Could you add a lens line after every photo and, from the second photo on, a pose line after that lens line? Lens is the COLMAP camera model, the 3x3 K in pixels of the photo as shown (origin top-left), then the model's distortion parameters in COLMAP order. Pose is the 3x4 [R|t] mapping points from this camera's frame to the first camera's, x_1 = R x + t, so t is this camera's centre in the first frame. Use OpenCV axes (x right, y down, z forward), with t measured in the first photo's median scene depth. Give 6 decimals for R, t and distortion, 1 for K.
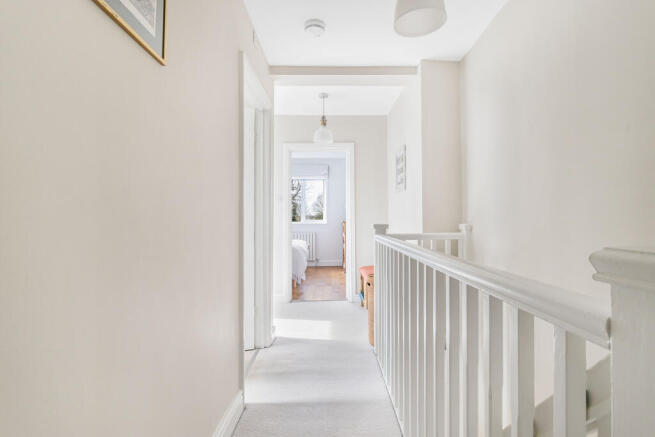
lens RADIAL K [[334.2, 0, 327.5], [0, 334.2, 218.5], [0, 0, 1]] dist [0.000016, -0.000004]
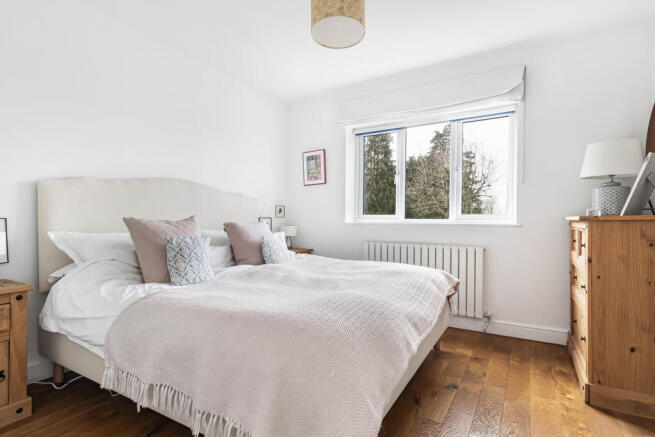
lens RADIAL K [[319.3, 0, 327.5], [0, 319.3, 218.5], [0, 0, 1]] dist [0.024837, 0.000387]
pose [[0.848969, 0.008615, -0.528372, 0.008201], [-0.009932, 0.999951, 0.000345, 0.010213], [0.528349, 0.004954, 0.849013, 0.581033]]
